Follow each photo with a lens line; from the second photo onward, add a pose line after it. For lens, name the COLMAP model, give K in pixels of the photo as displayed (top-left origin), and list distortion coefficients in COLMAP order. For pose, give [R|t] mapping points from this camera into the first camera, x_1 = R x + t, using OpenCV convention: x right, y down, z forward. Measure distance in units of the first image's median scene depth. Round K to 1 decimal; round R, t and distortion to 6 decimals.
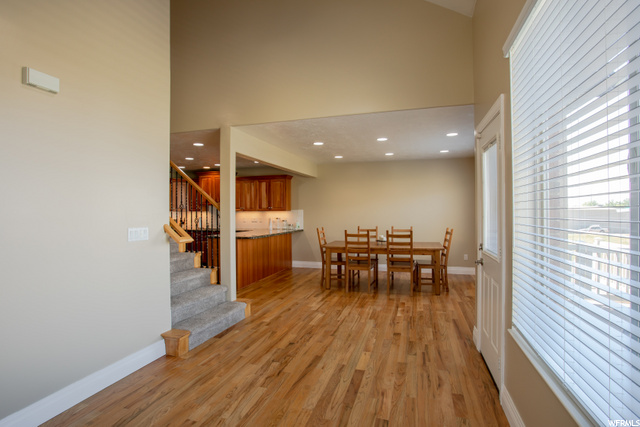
lens RADIAL K [[315.1, 0, 317.0], [0, 315.1, 215.2], [0, 0, 1]] dist [-0.075824, 0.034111]
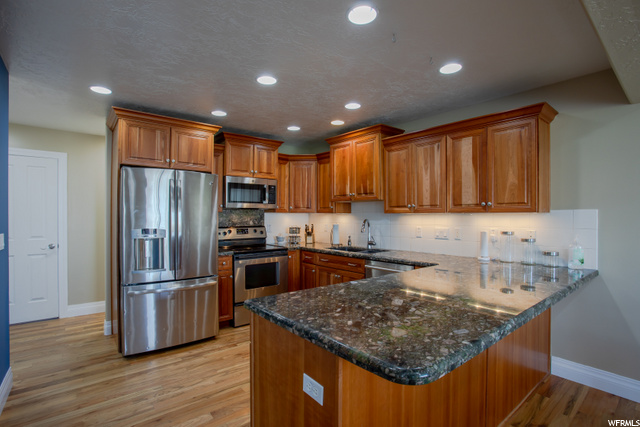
lens RADIAL K [[315.1, 0, 317.0], [0, 315.1, 215.2], [0, 0, 1]] dist [-0.075824, 0.034111]
pose [[0.830749, 0.010088, -0.556556, -0.194587], [-0.016409, 0.999845, -0.006370, -0.008423], [0.556406, 0.014424, 0.830785, 1.027761]]
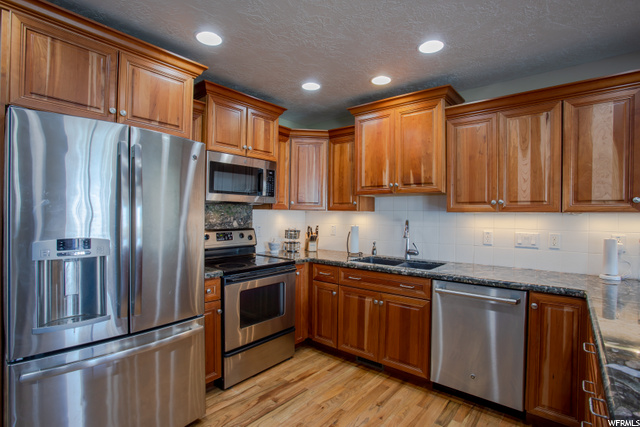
lens RADIAL K [[315.1, 0, 317.0], [0, 315.1, 215.2], [0, 0, 1]] dist [-0.075824, 0.034111]
pose [[0.921330, 0.020889, -0.388221, -0.505186], [-0.024804, 0.999679, -0.005074, -0.006764], [0.387991, 0.014304, 0.921552, 1.183469]]
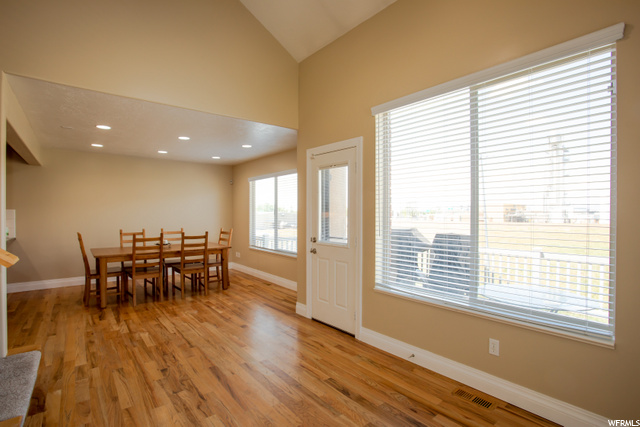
lens RADIAL K [[309.8, 0, 311.8], [0, 309.8, 213.3], [0, 0, 1]] dist [-0.069047, 0.032444]
pose [[0.564692, 0.009501, 0.825247, -0.385434], [0.002244, 0.999912, -0.013047, 0.003950], [-0.825298, 0.009220, 0.564622, 0.157900]]
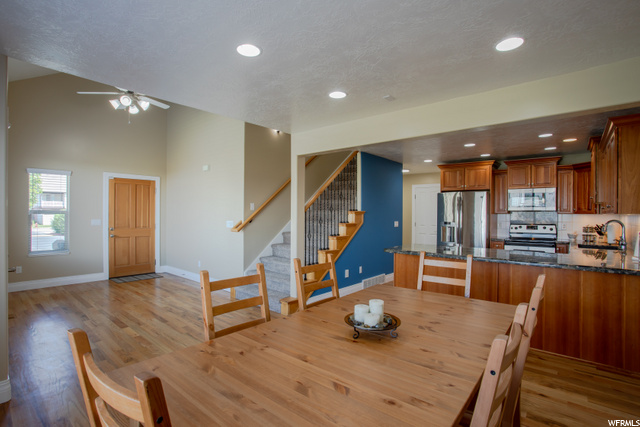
lens RADIAL K [[315.1, 0, 317.0], [0, 315.1, 215.2], [0, 0, 1]] dist [-0.075824, 0.034111]
pose [[-0.392815, 0.010290, -0.919560, 0.632469], [-0.015318, 0.999725, 0.017730, -0.022270], [0.919490, 0.021051, -0.392550, 1.391119]]
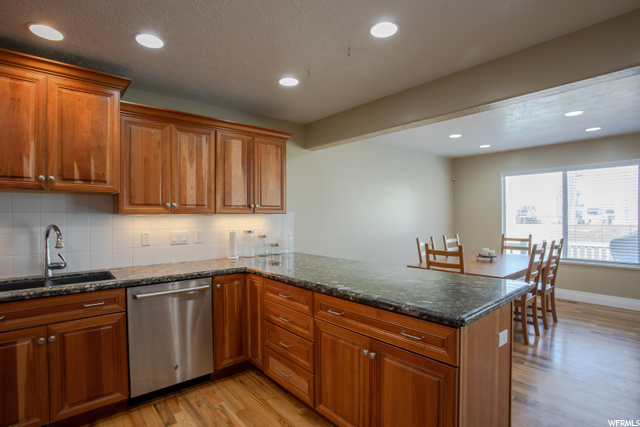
lens RADIAL K [[315.1, 0, 317.0], [0, 315.1, 215.2], [0, 0, 1]] dist [-0.075824, 0.034111]
pose [[0.546168, 0.009100, 0.837626, -0.765126], [0.012525, 0.999740, -0.019028, -0.005245], [-0.837582, 0.020884, 0.545912, 1.236318]]
